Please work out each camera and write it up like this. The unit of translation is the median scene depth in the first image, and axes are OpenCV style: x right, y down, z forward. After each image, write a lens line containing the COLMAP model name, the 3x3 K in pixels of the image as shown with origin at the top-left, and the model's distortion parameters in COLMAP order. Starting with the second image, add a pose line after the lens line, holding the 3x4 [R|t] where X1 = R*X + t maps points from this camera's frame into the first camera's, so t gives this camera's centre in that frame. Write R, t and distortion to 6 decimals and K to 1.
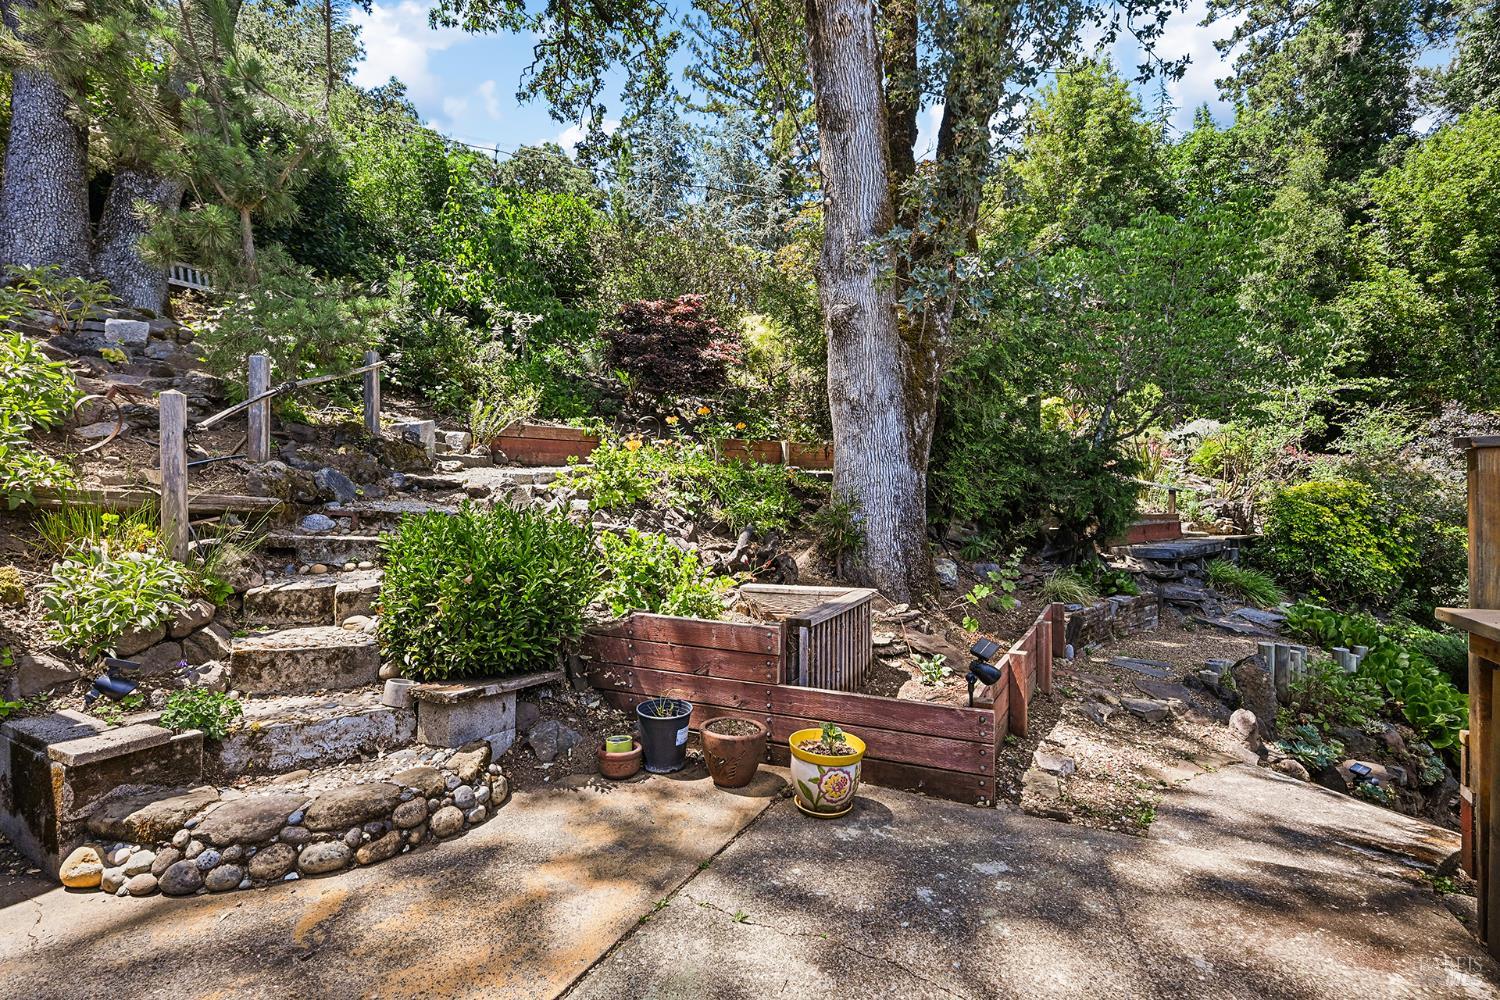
lens RADIAL K [[701.8, 0, 754.3], [0, 701.8, 500.6], [0, 0, 1]] dist [-0.001449, 0.000085]
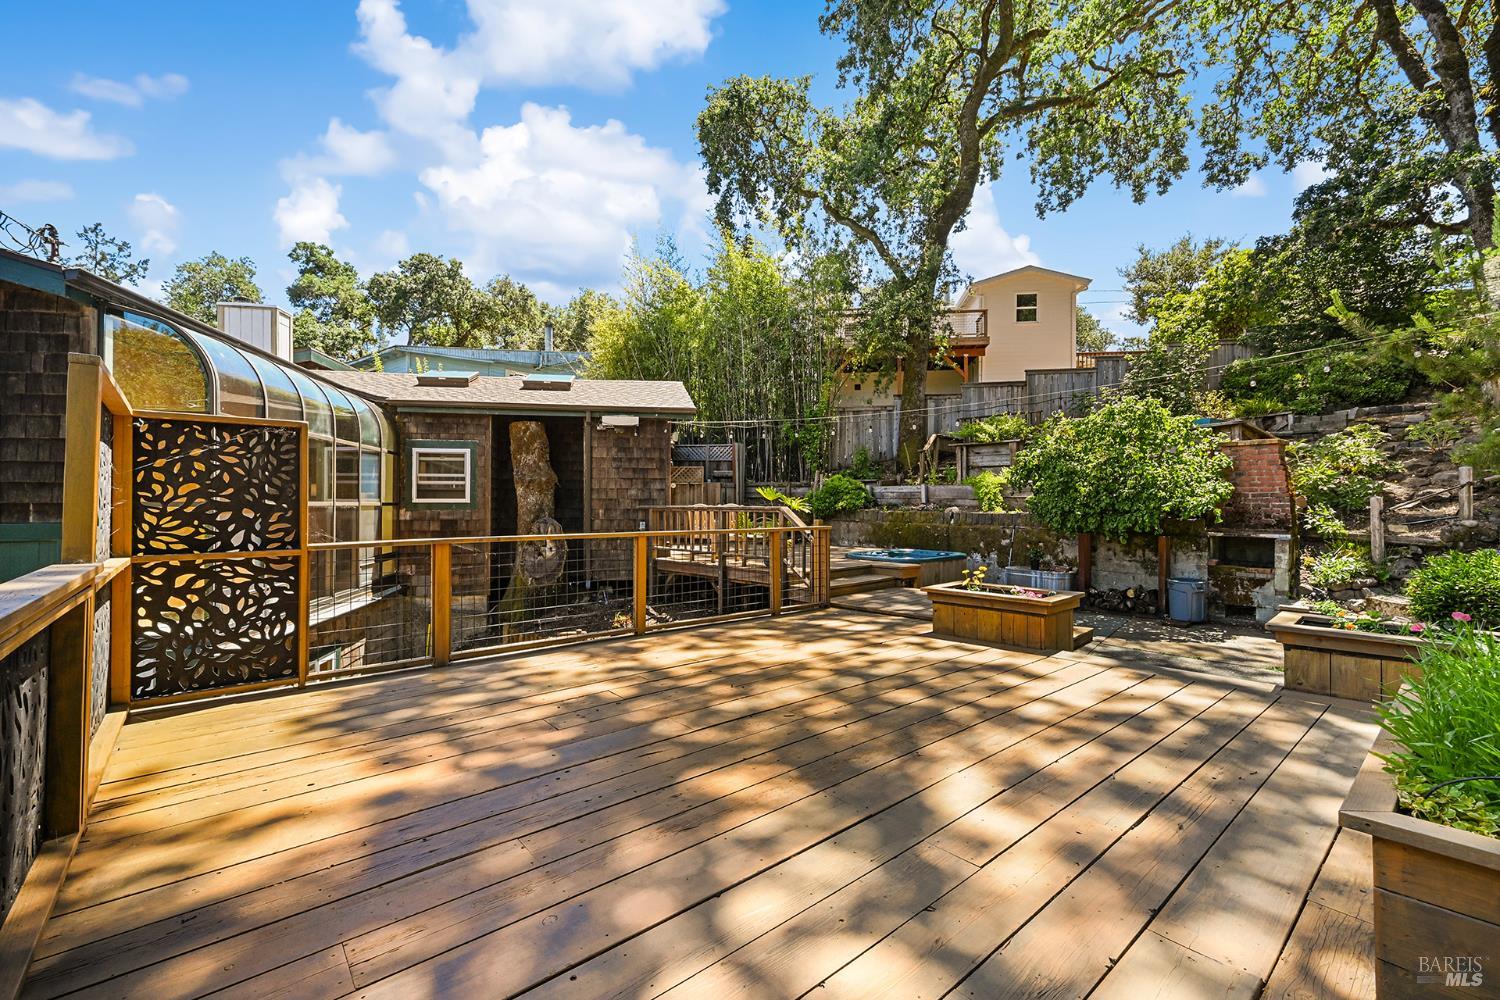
lens RADIAL K [[642.5, 0, 748.5], [0, 642.5, 495.8], [0, 0, 1]] dist [0.000189, -0.000776]
pose [[-0.352434, -0.003786, -0.935829, 0.530838], [-0.001791, 0.999993, -0.003371, -0.035688], [0.935835, 0.000488, -0.352438, -0.077938]]
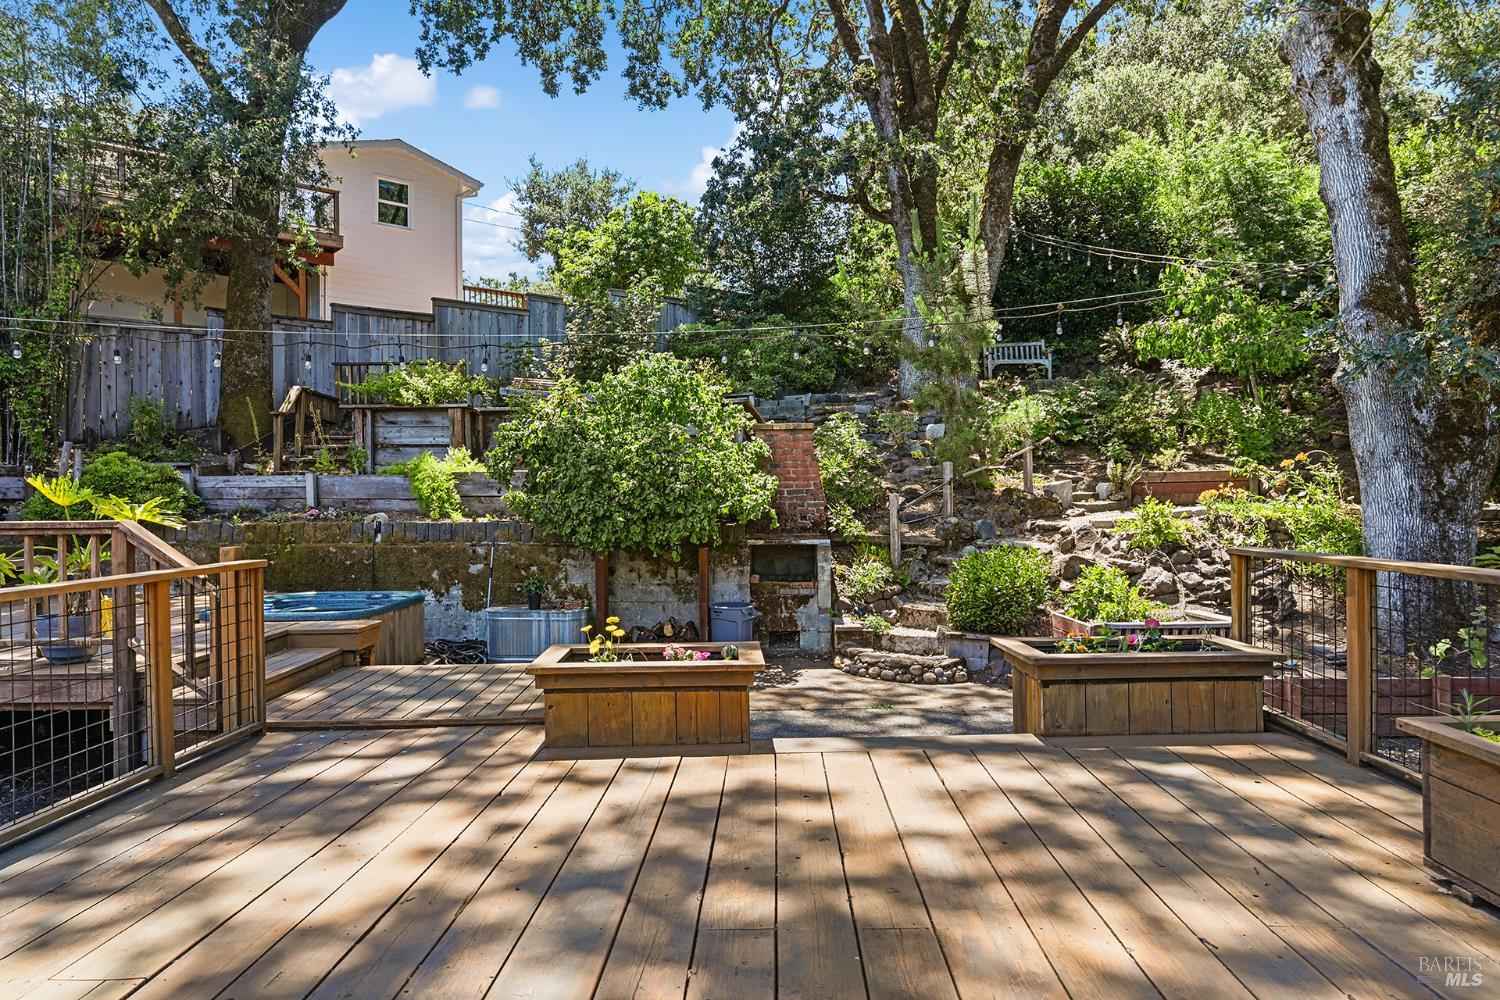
lens RADIAL K [[955.3, 0, 753.0], [0, 955.3, 499.3], [0, 0, 1]] dist [-0.004124, -0.003533]
pose [[0.464672, 0.002180, -0.885480, 0.421622], [0.003873, 0.999982, 0.004494, -0.037015], [0.885474, -0.005517, 0.464655, -0.210936]]
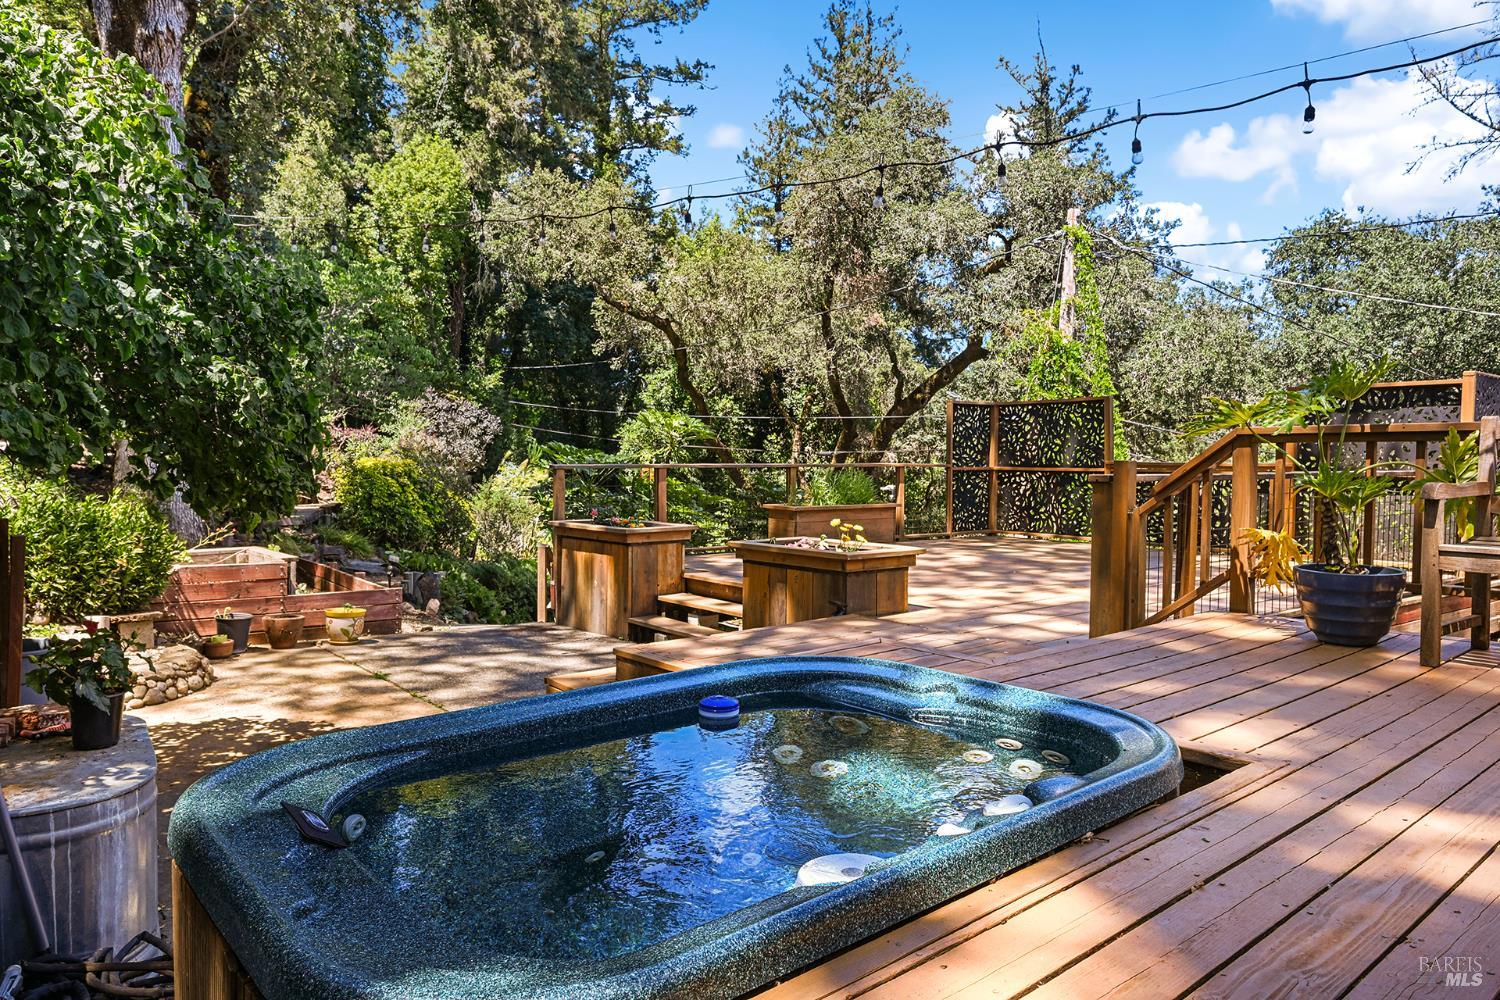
lens RADIAL K [[974.2, 0, 755.6], [0, 974.2, 494.4], [0, 0, 1]] dist [0.001013, -0.000239]
pose [[0.407097, -0.029008, 0.912924, -0.389944], [-0.002939, 0.999449, 0.033068, -0.016989], [-0.913380, -0.016145, 0.406787, -0.241575]]
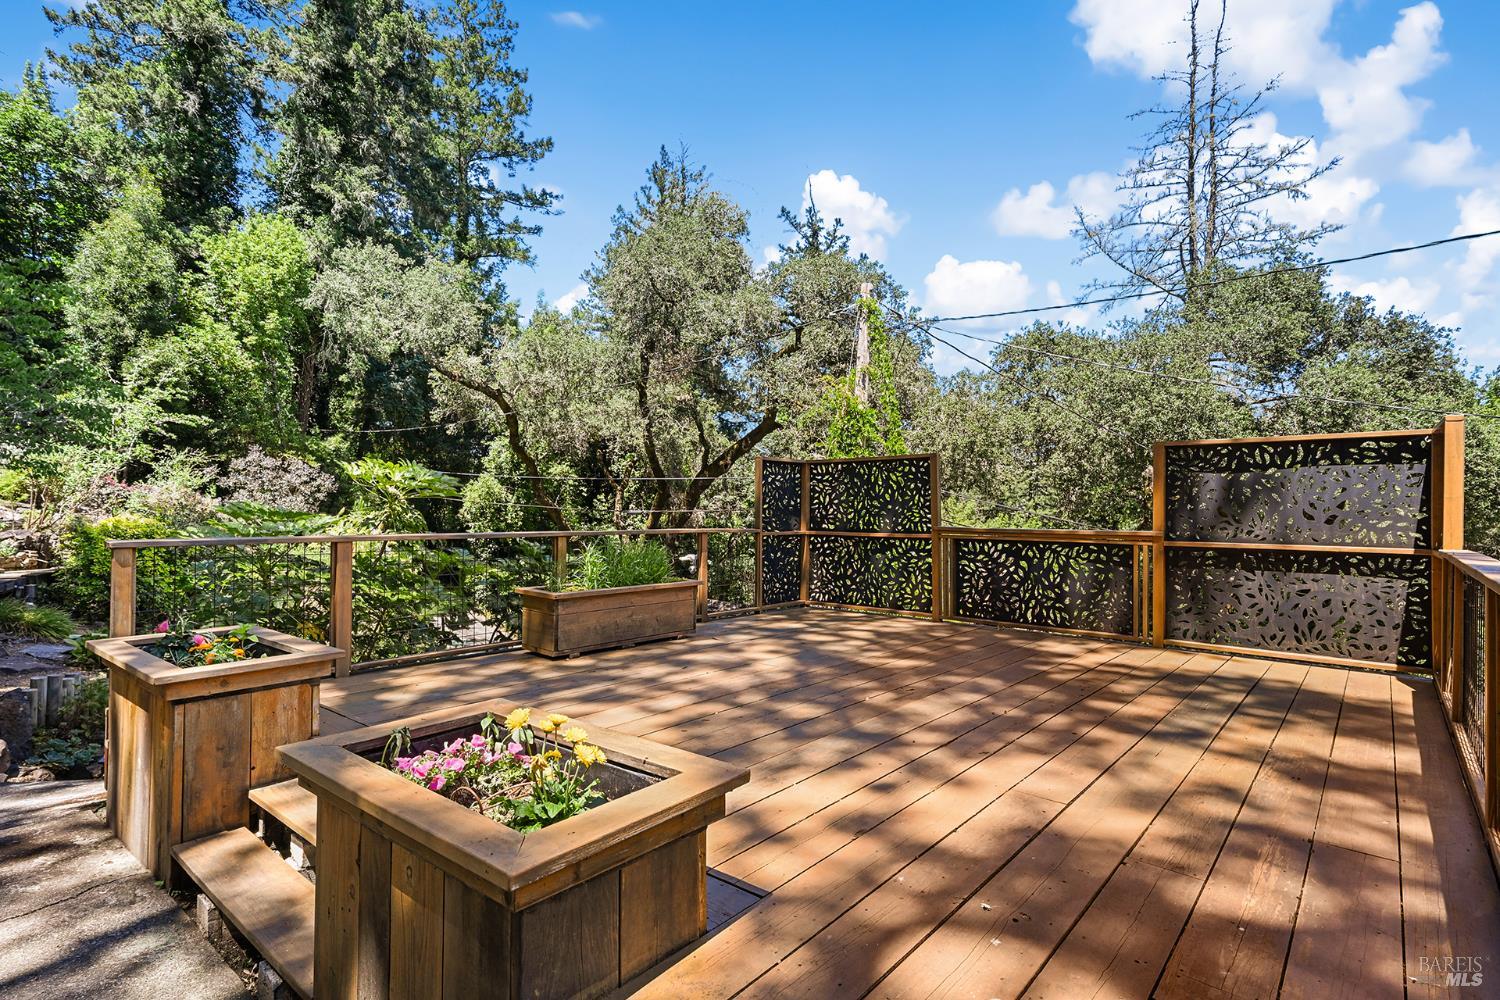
lens RADIAL K [[712.7, 0, 753.7], [0, 712.7, 505.7], [0, 0, 1]] dist [-0.001960, -0.001556]
pose [[0.207443, 0.014899, 0.978134, -0.064234], [-0.004421, 0.999888, -0.014293, -0.025887], [-0.978237, -0.001359, 0.207485, -0.155477]]
